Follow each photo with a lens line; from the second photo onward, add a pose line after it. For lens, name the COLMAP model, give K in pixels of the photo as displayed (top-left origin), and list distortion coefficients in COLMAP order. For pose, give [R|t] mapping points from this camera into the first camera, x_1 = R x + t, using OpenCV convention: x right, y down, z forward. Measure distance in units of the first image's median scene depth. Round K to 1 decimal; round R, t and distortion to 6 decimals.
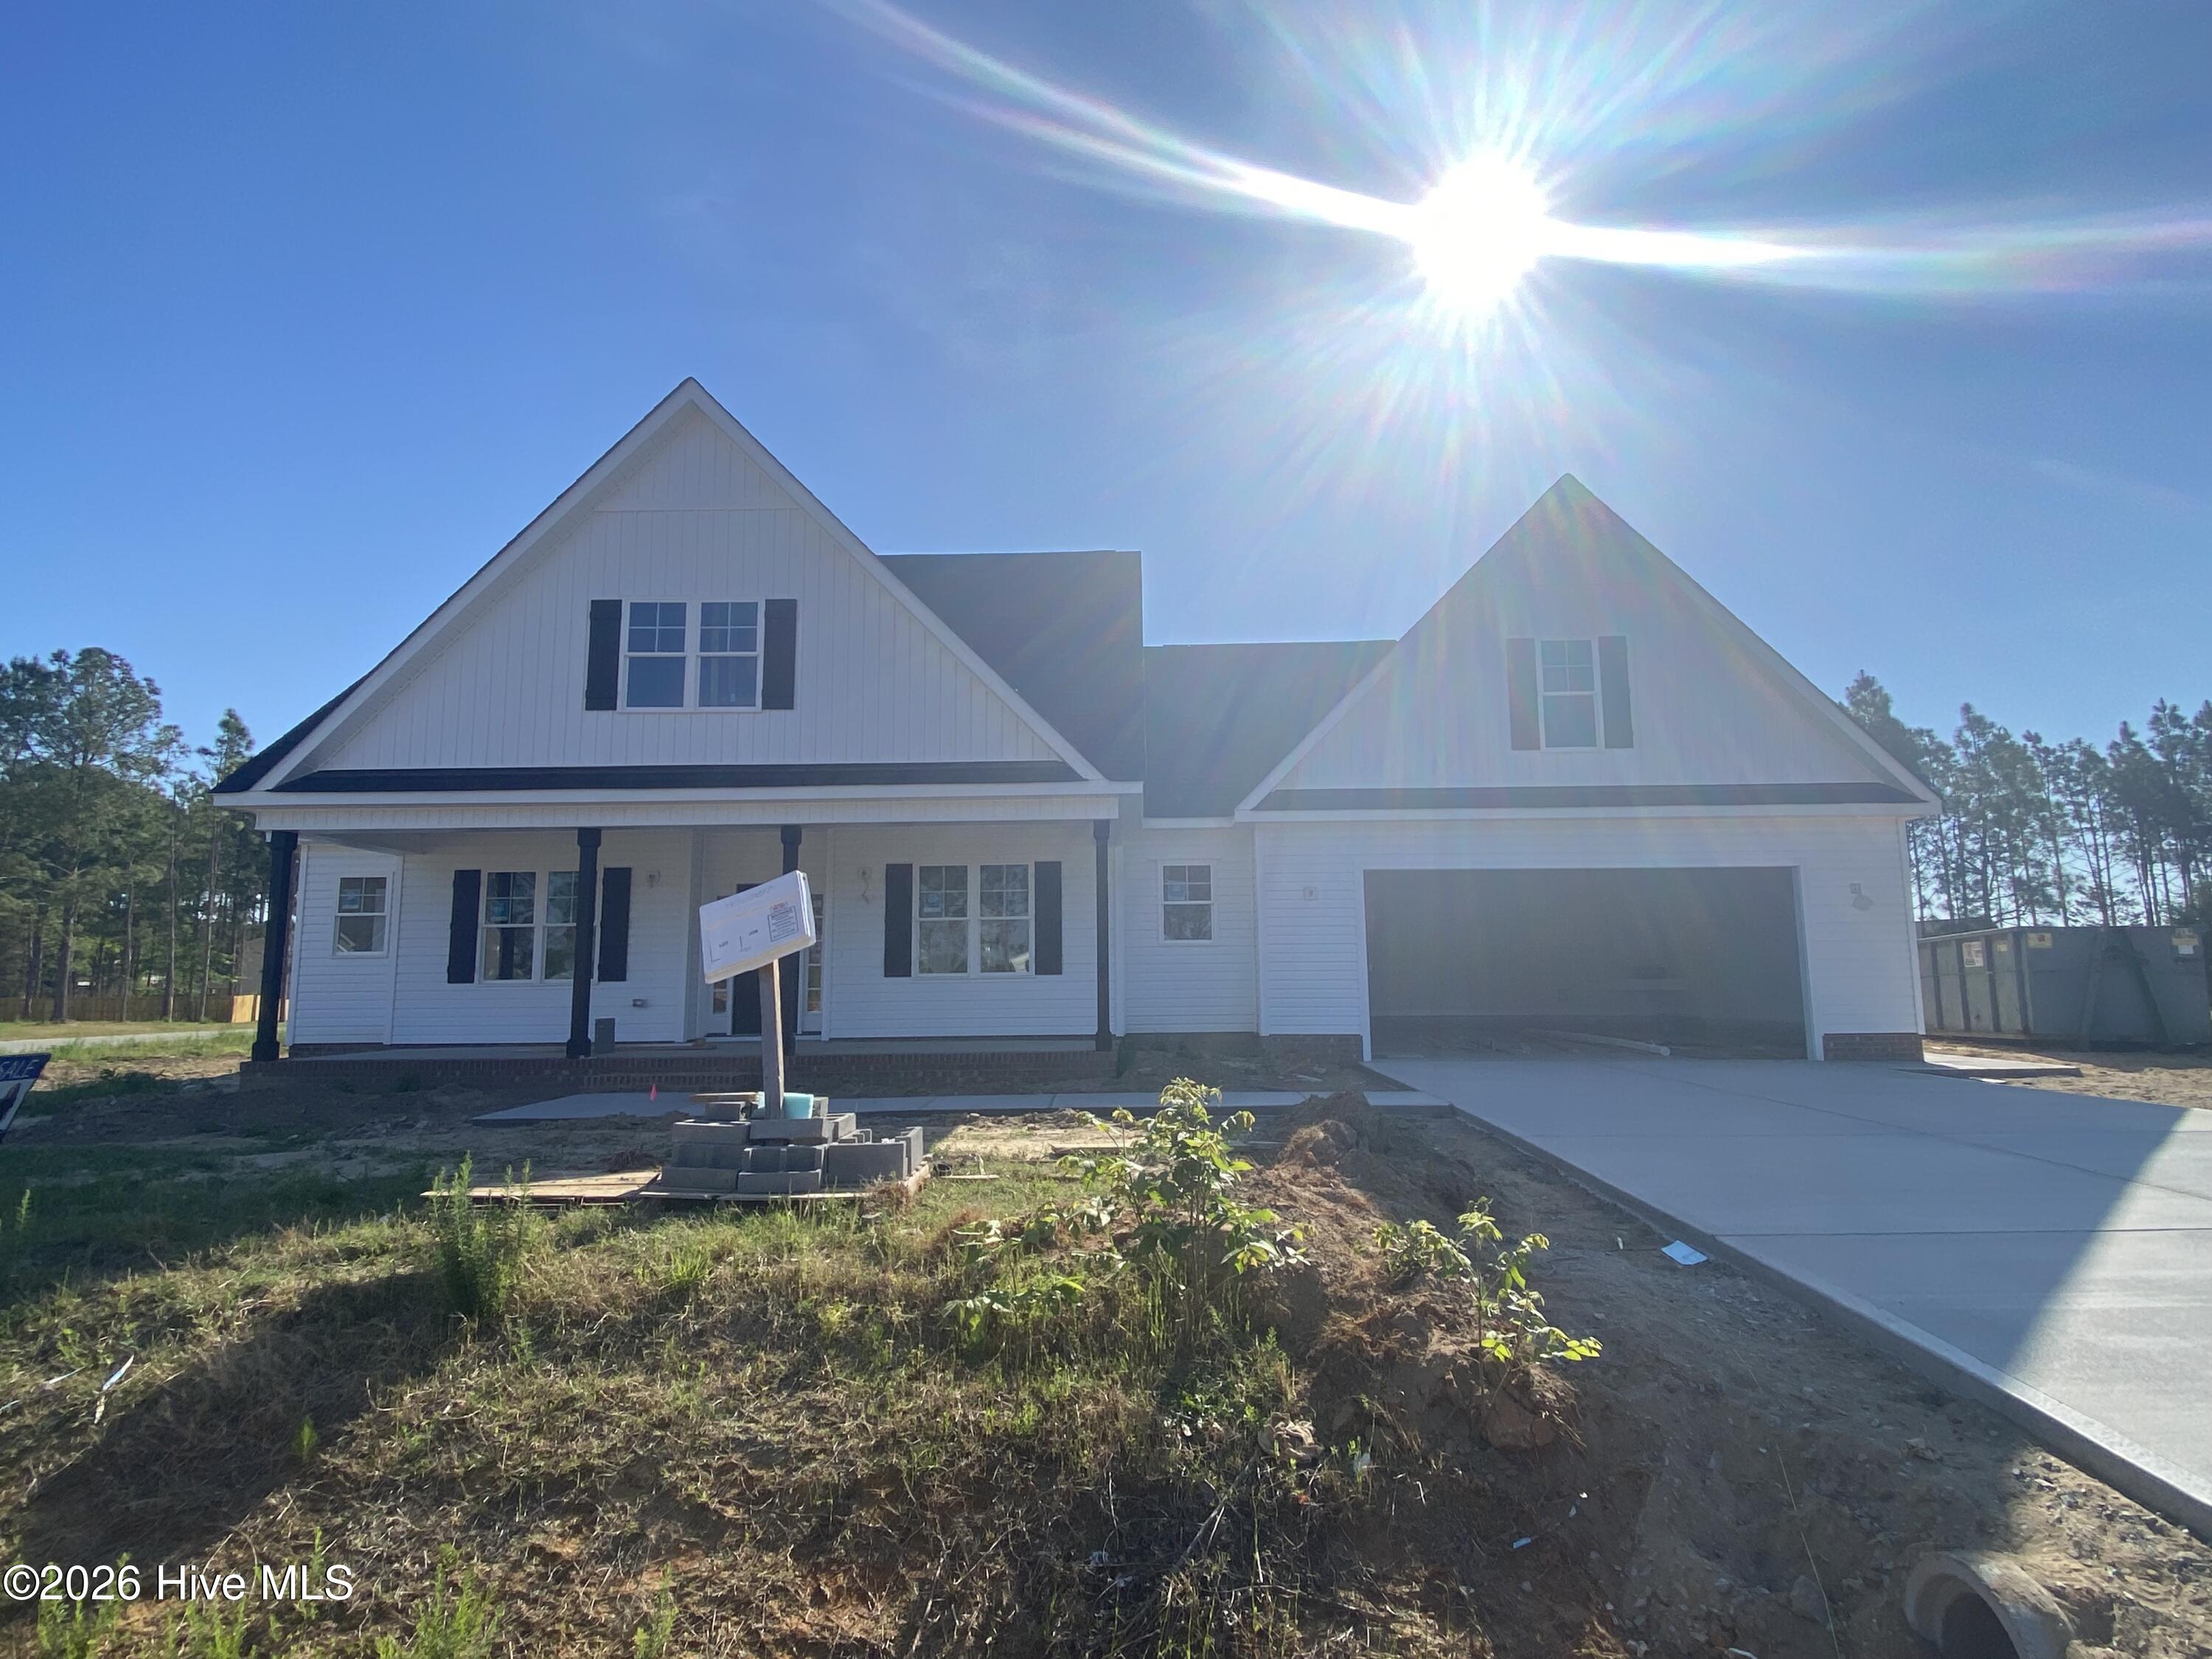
lens RADIAL K [[1094.4, 0, 1106.0], [0, 1094.4, 829.5], [0, 0, 1]] dist [0.001740, 0.000108]
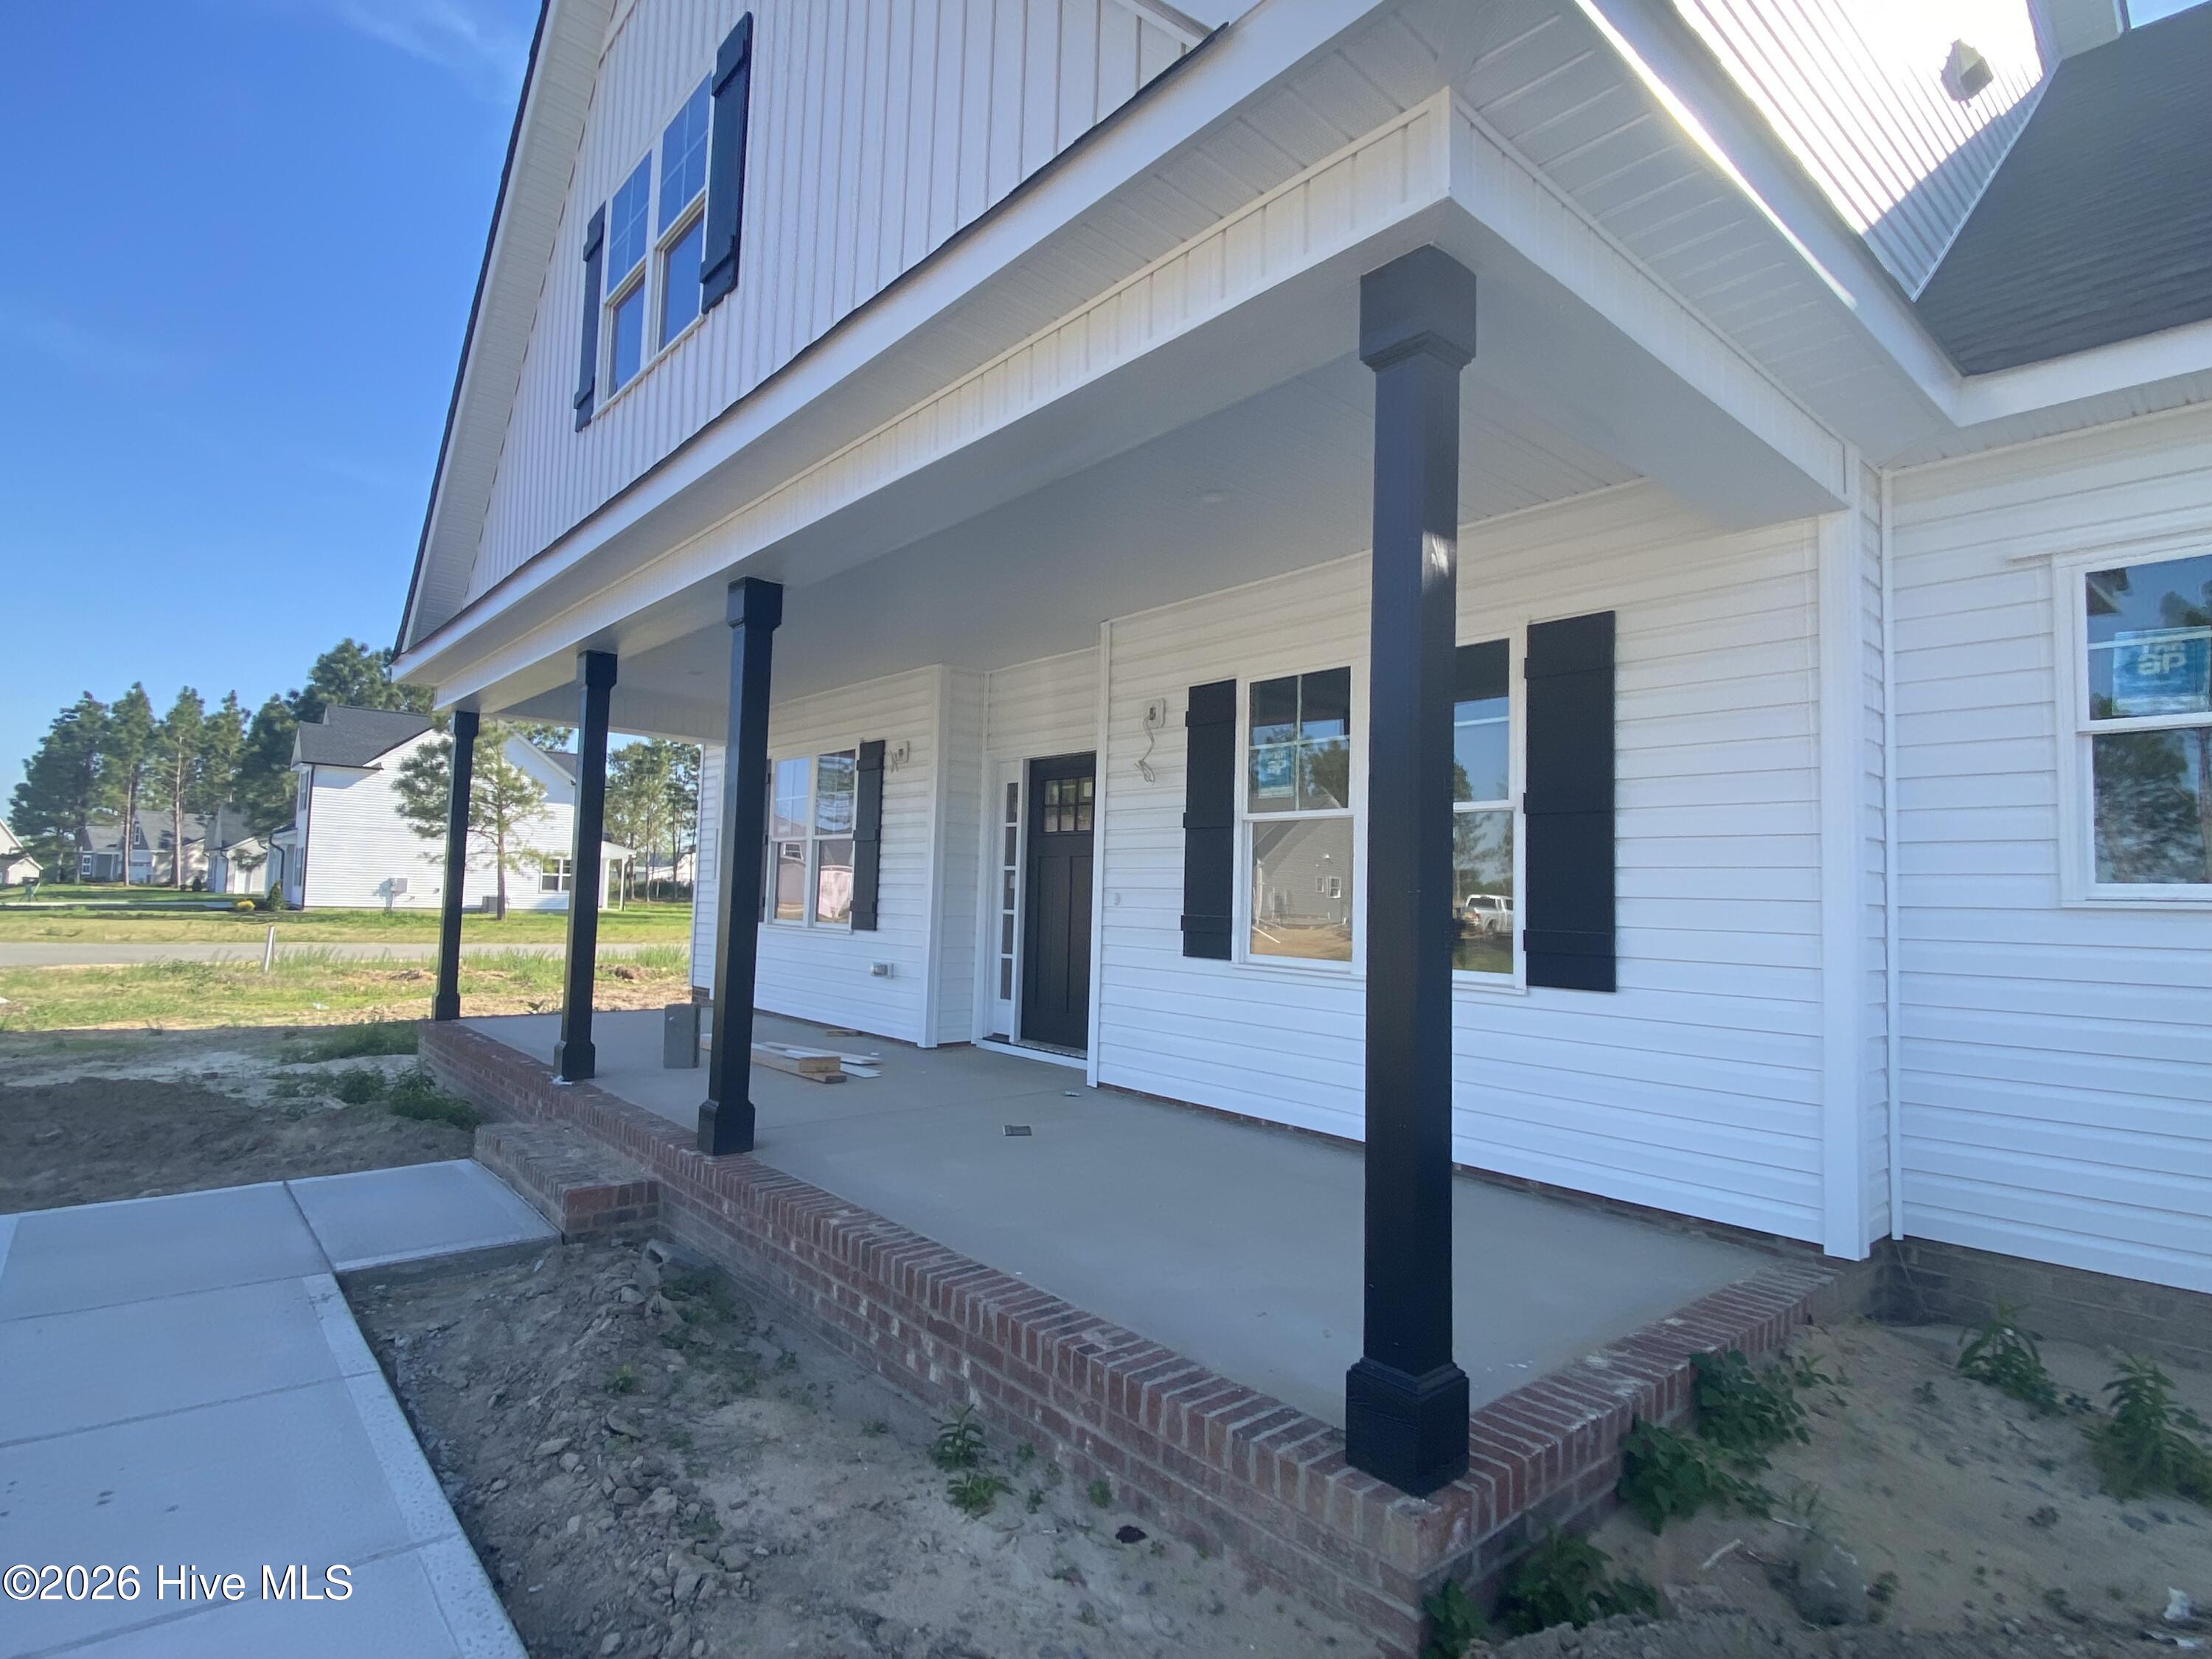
lens RADIAL K [[1094.4, 0, 1106.0], [0, 1094.4, 829.5], [0, 0, 1]] dist [0.001740, 0.000108]
pose [[0.677107, -0.012687, -0.735775, 0.083434], [0.060886, 0.997389, 0.038833, 0.068703], [0.733362, -0.071092, 0.676111, 0.700386]]
